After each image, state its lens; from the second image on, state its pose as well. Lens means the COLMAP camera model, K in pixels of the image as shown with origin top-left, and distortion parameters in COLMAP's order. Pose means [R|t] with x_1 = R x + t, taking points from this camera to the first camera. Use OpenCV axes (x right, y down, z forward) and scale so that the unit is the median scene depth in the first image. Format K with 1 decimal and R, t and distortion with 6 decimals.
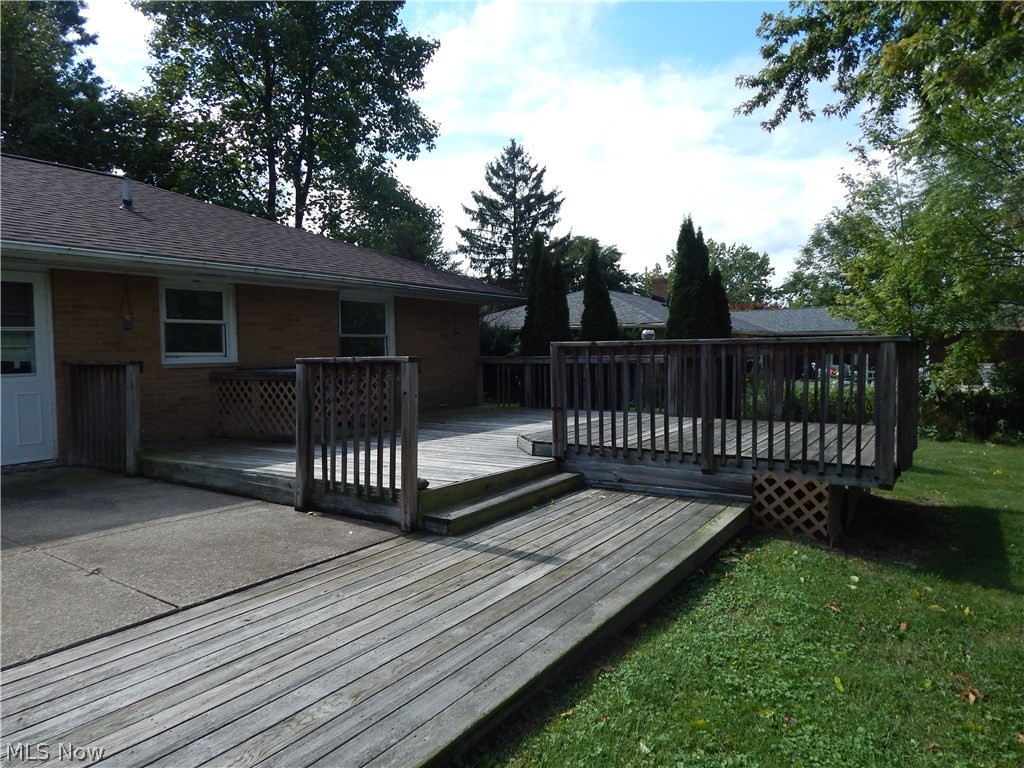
lens RADIAL K [[673.7, 0, 512.0], [0, 673.7, 384.0], [0, 0, 1]] dist [-0.003087, -0.002268]
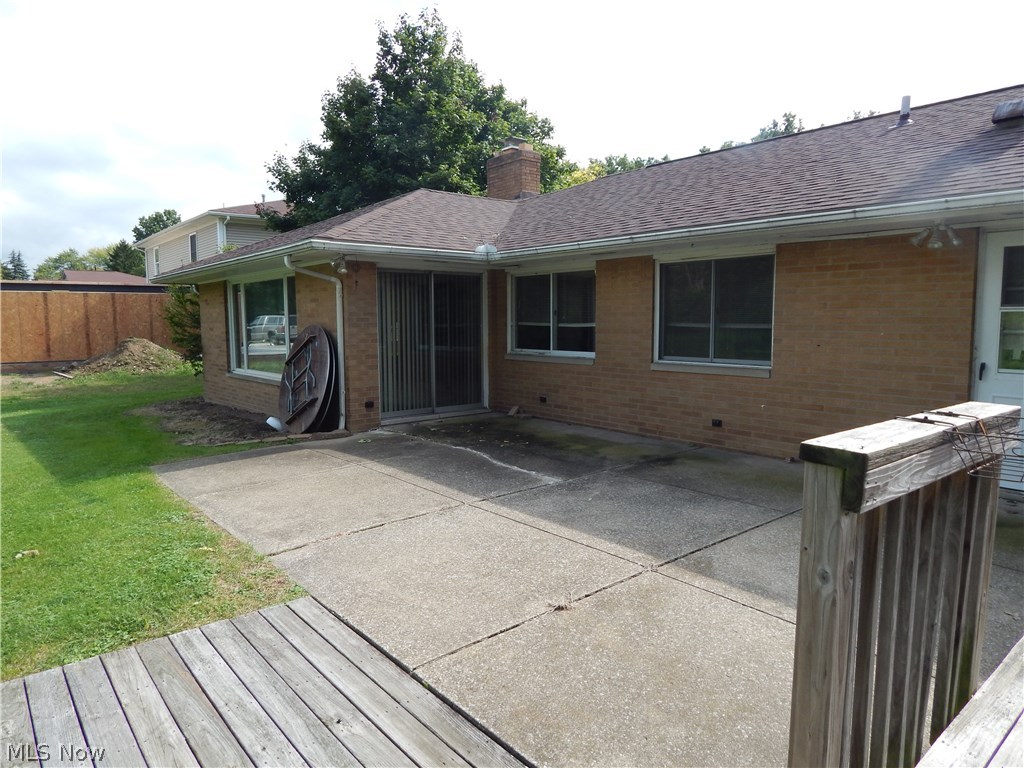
lens RADIAL K [[673.7, 0, 512.0], [0, 673.7, 384.0], [0, 0, 1]] dist [-0.003087, -0.002268]
pose [[-0.290042, 0.118342, -0.949669, 0.251014], [-0.034660, 0.990375, 0.134000, -0.155319], [0.956386, 0.071781, -0.283148, 1.358909]]
